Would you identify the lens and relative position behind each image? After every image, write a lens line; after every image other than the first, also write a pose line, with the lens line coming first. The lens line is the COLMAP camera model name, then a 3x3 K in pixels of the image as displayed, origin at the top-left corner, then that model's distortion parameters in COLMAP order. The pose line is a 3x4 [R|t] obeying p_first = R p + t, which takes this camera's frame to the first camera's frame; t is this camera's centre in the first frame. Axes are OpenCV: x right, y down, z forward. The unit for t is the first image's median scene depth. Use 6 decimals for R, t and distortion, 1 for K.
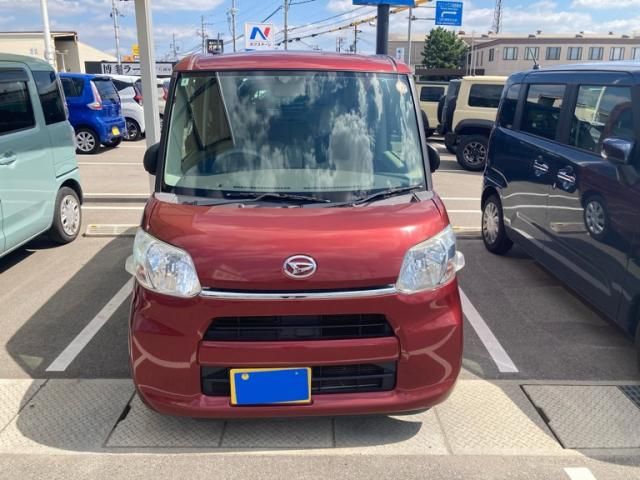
lens RADIAL K [[518.7, 0, 320.0], [0, 518.7, 240.0], [0, 0, 1]] dist [0.007222, -0.000040]
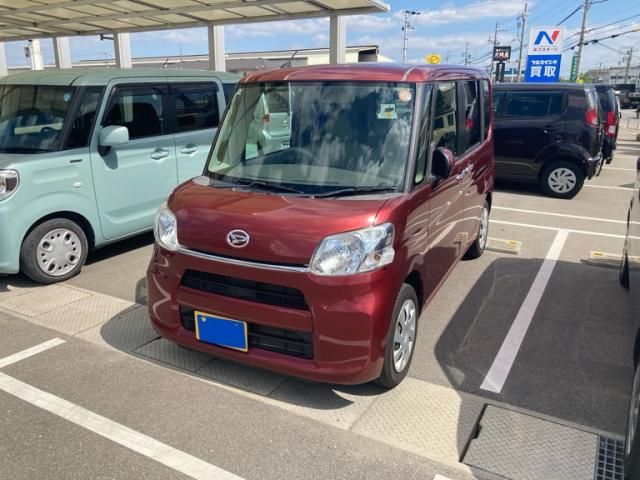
lens RADIAL K [[518.7, 0, 320.0], [0, 518.7, 240.0], [0, 0, 1]] dist [0.007222, -0.000040]
pose [[0.869290, 0.129897, -0.476929, 0.655095], [-0.136739, 0.990395, 0.020514, 0.001994], [0.475013, 0.047382, 0.878702, -0.006275]]
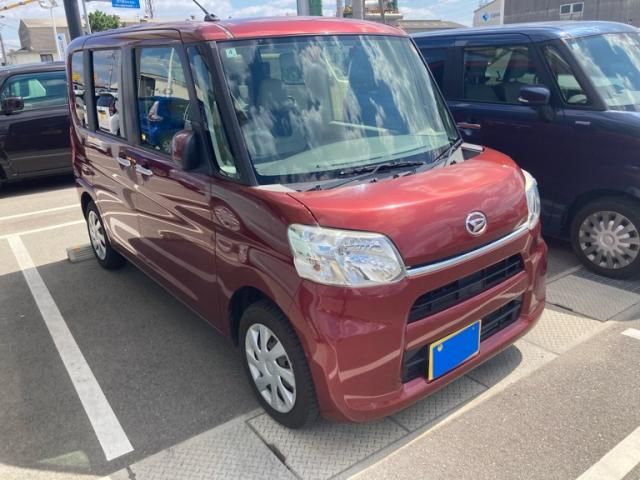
lens RADIAL K [[518.7, 0, 320.0], [0, 518.7, 240.0], [0, 0, 1]] dist [0.007222, -0.000040]
pose [[0.821966, -0.226562, 0.522534, -0.747739], [0.213624, 0.973133, 0.085894, -0.063109], [-0.527955, 0.041024, 0.848281, 0.263374]]
